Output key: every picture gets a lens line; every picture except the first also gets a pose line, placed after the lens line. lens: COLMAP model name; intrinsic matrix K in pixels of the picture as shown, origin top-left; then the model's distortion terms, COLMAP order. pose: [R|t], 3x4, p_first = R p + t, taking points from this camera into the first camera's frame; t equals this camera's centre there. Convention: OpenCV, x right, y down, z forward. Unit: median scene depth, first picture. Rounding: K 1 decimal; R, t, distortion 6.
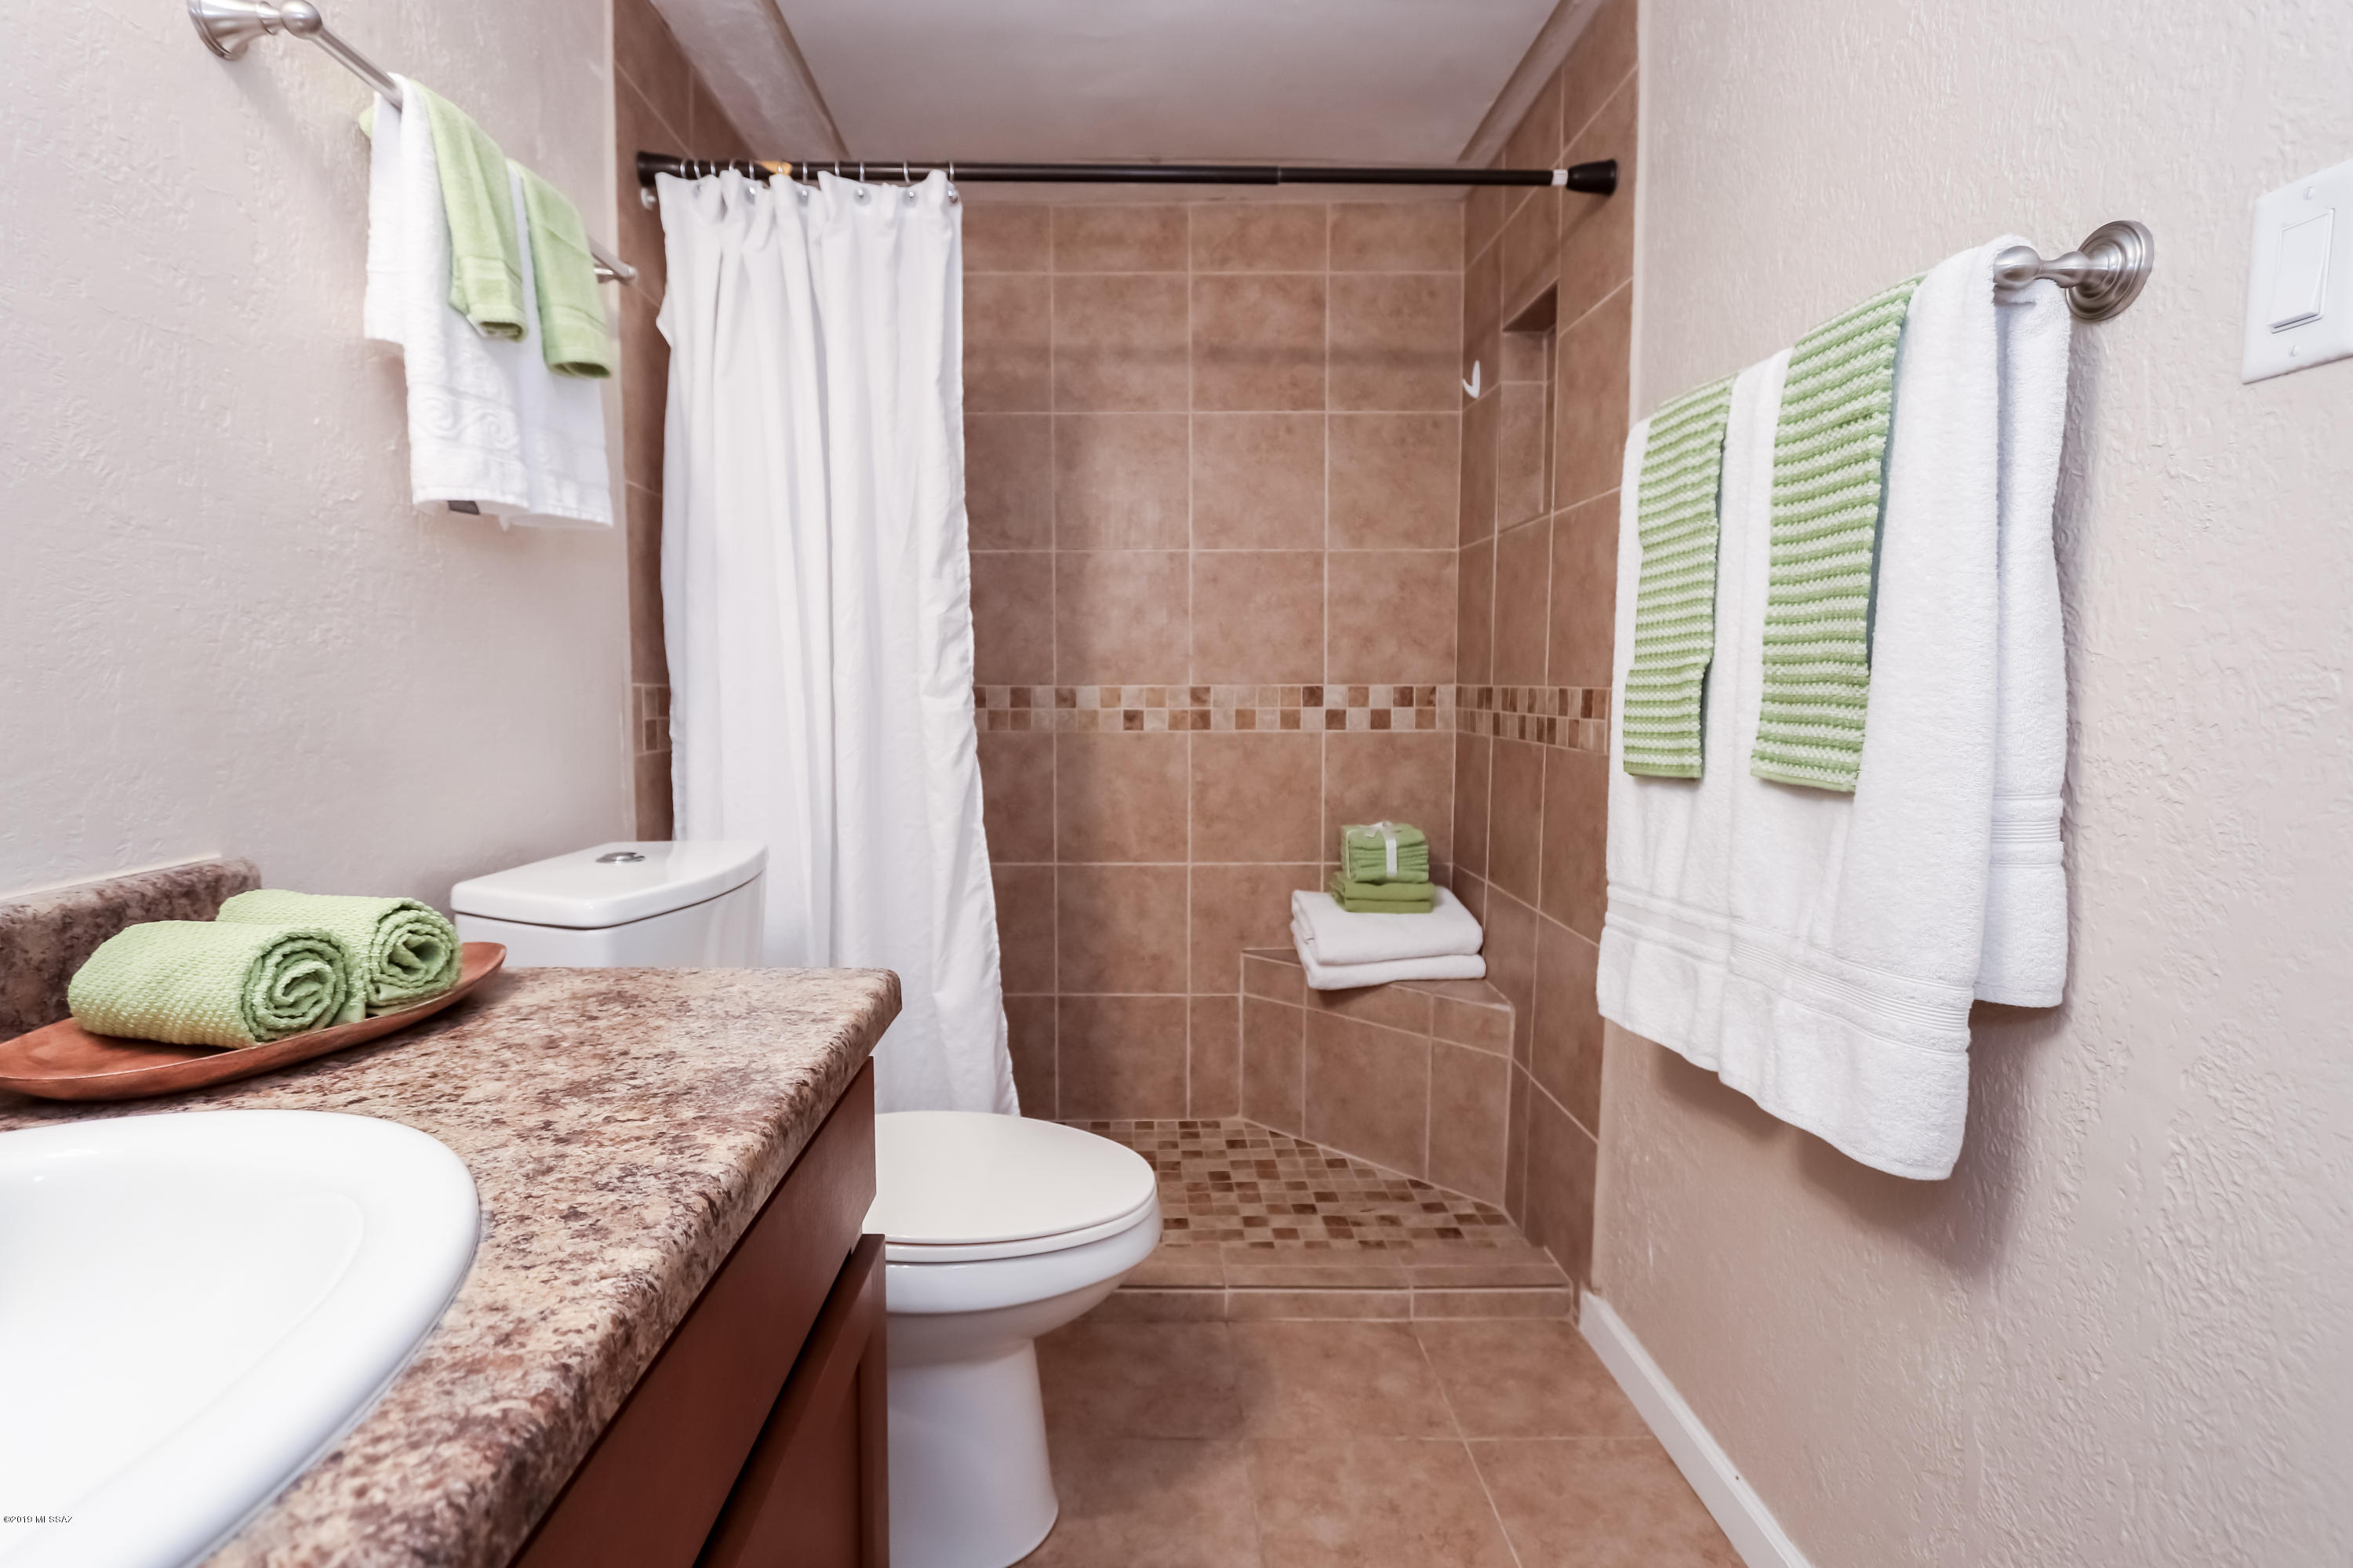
lens RADIAL K [[1104.3, 0, 1168.3], [0, 1104.3, 766.2], [0, 0, 1]] dist [-0.020108, 0.002364]
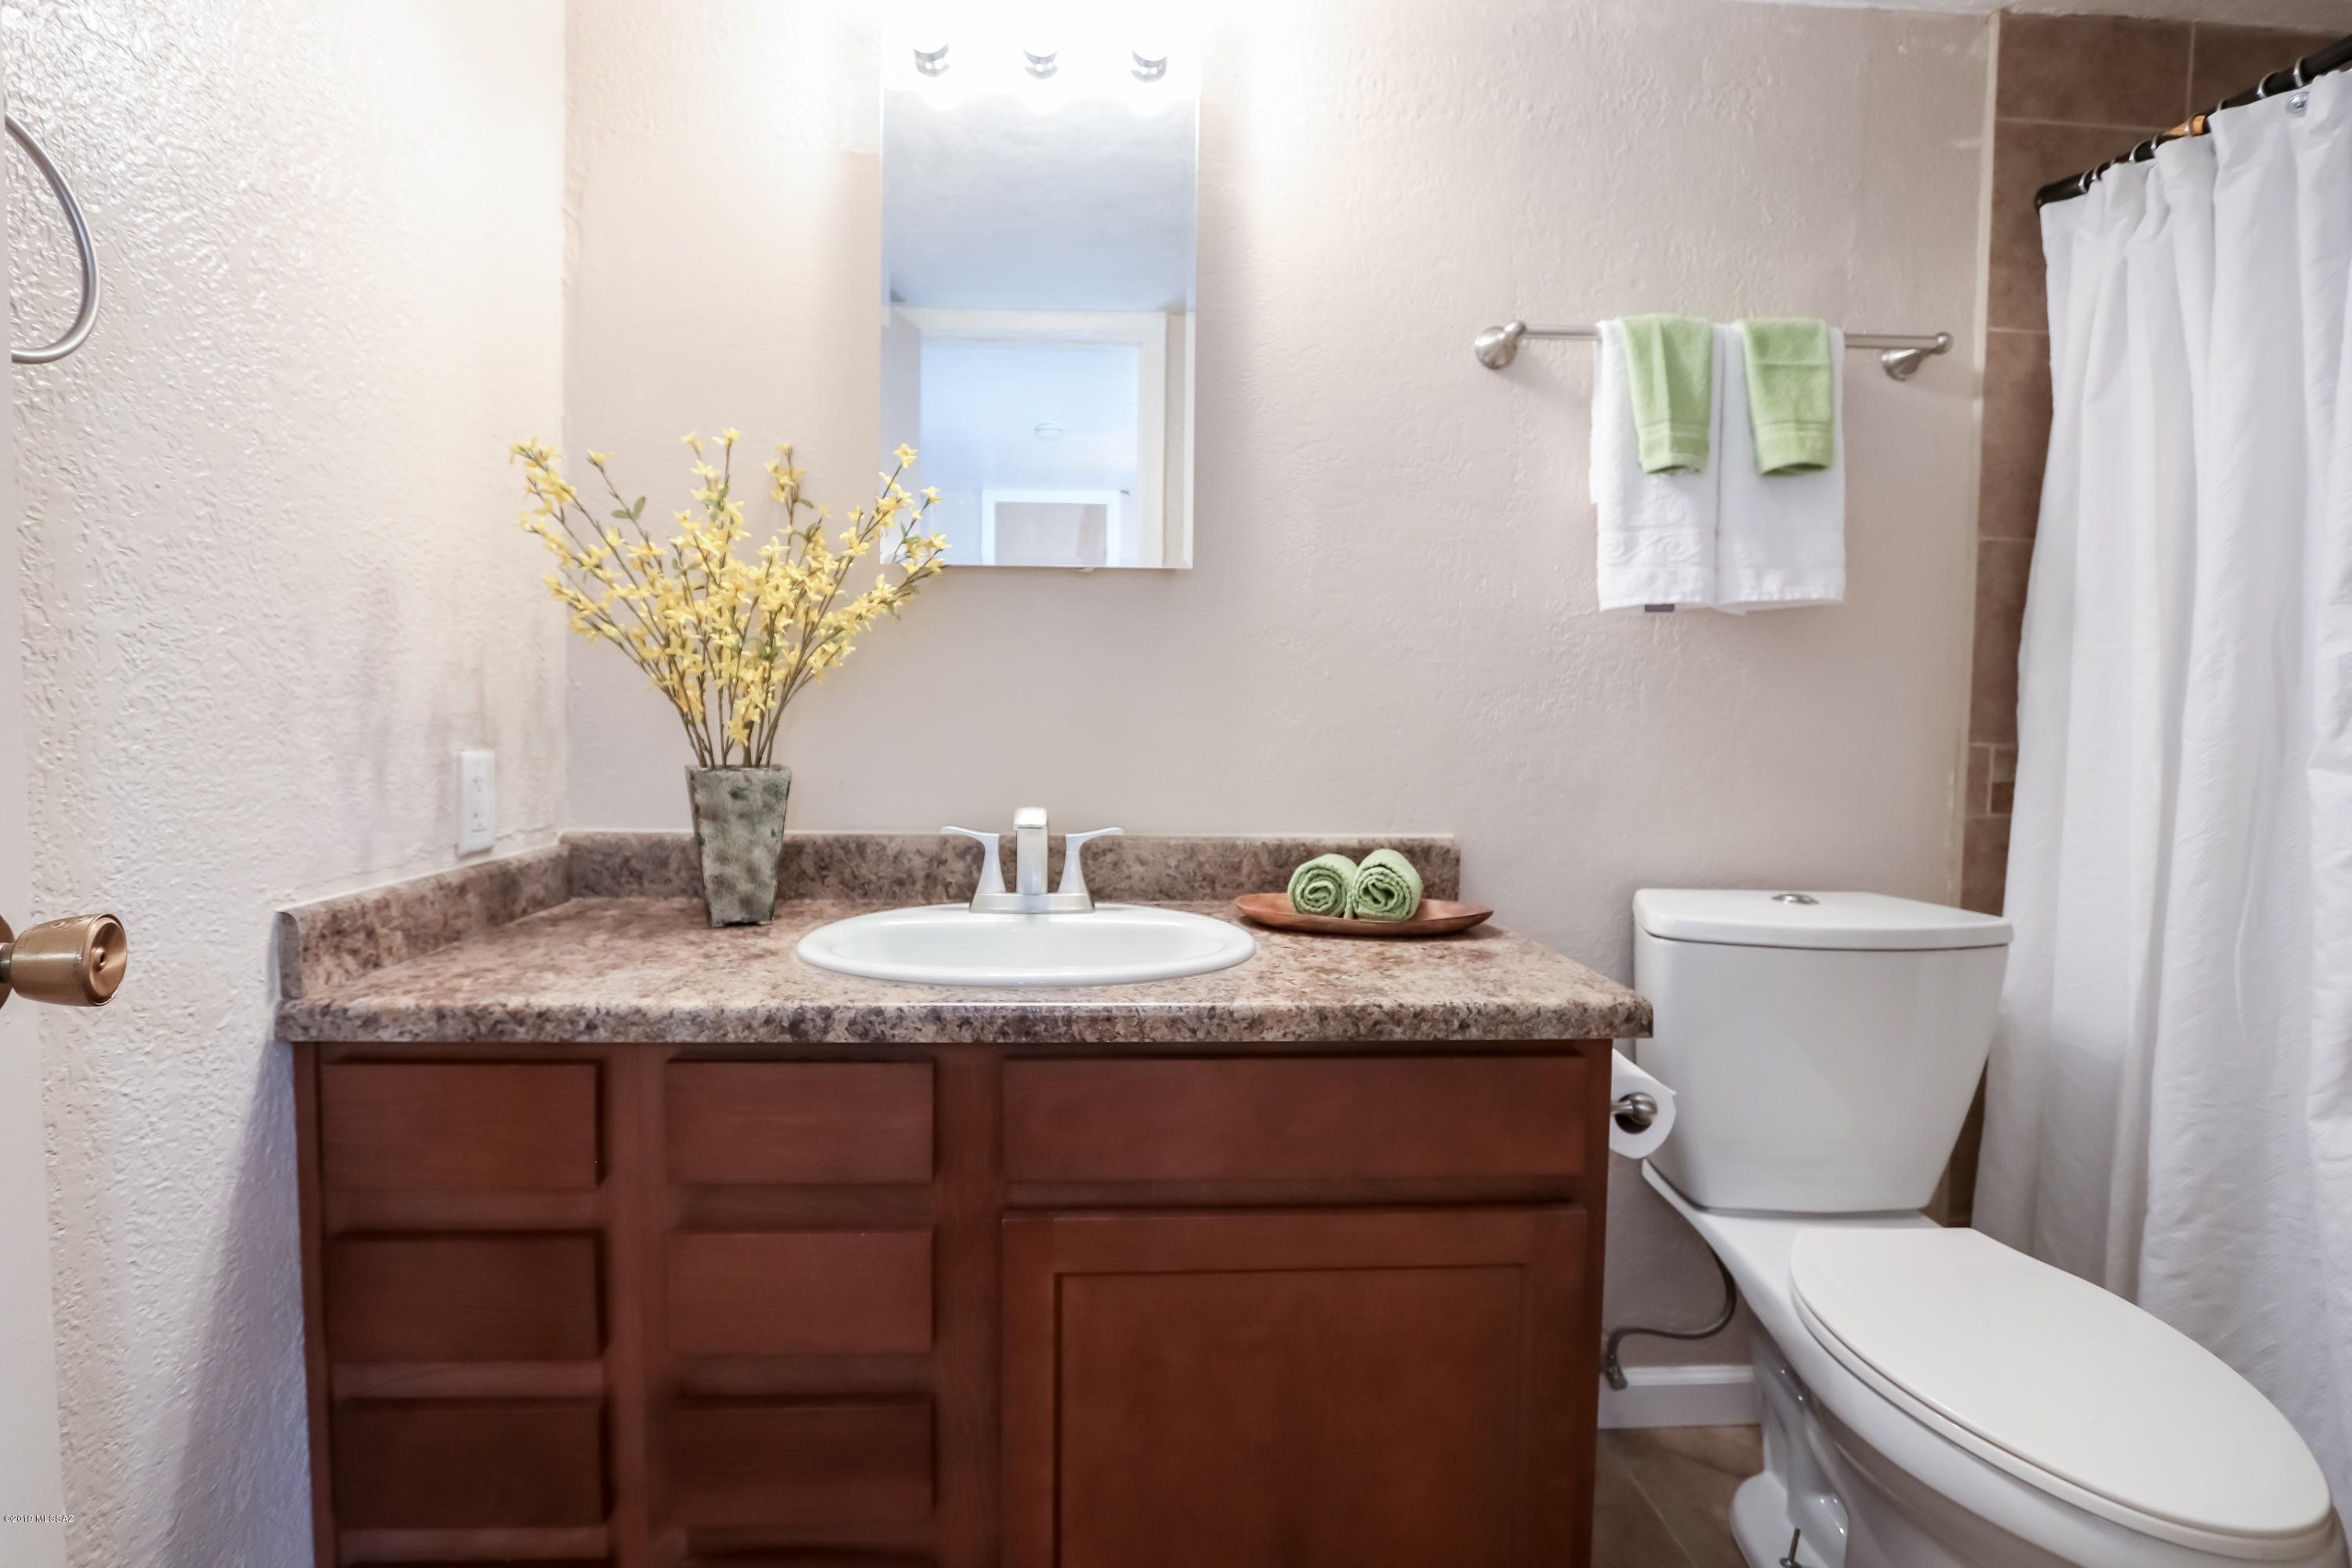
lens RADIAL K [[1123.6, 0, 1168.8], [0, 1123.6, 770.9], [0, 0, 1]] dist [-0.015051, 0.002008]
pose [[0.063624, 0.047516, -0.996842, 0.295962], [-0.088049, 0.995238, 0.041820, -0.018901], [0.994082, 0.085110, 0.067505, 0.143125]]
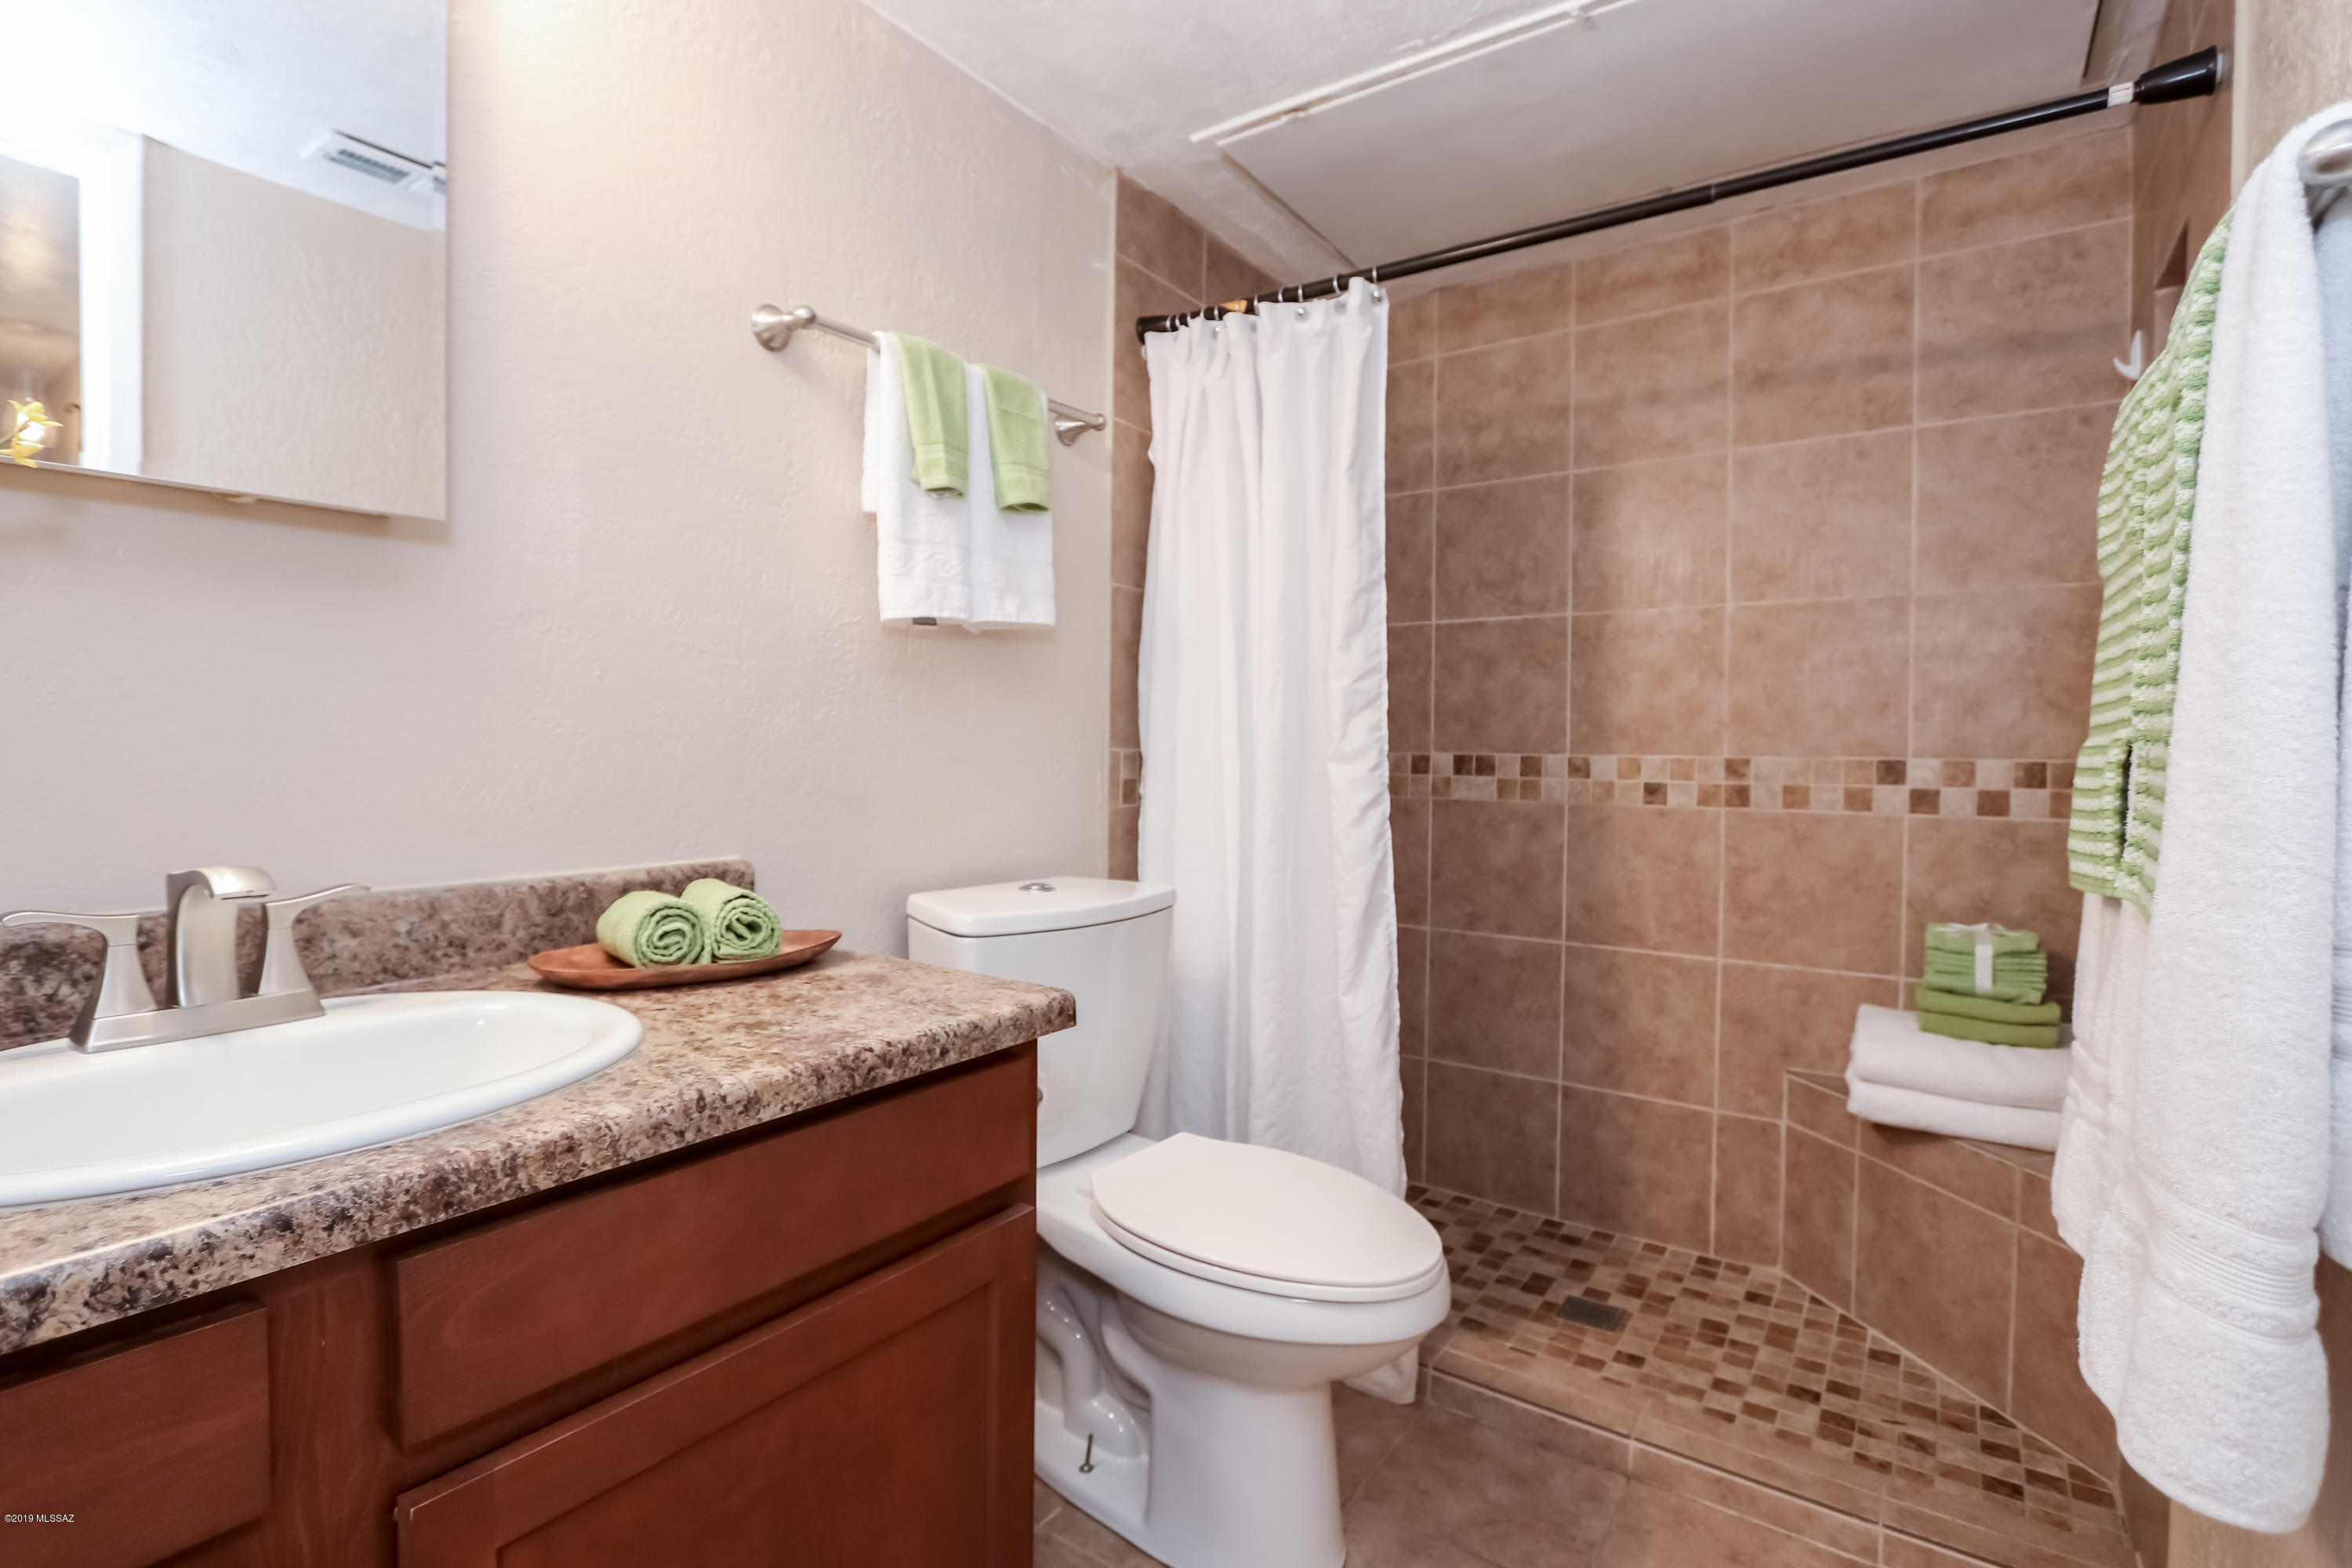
lens RADIAL K [[1123.6, 0, 1168.8], [0, 1123.6, 770.9], [0, 0, 1]] dist [-0.015051, 0.002008]
pose [[0.809532, 0.022735, -0.586636, 0.190838], [-0.053914, 0.997906, -0.035724, -0.005977], [0.584595, 0.060548, 0.809063, 0.018913]]
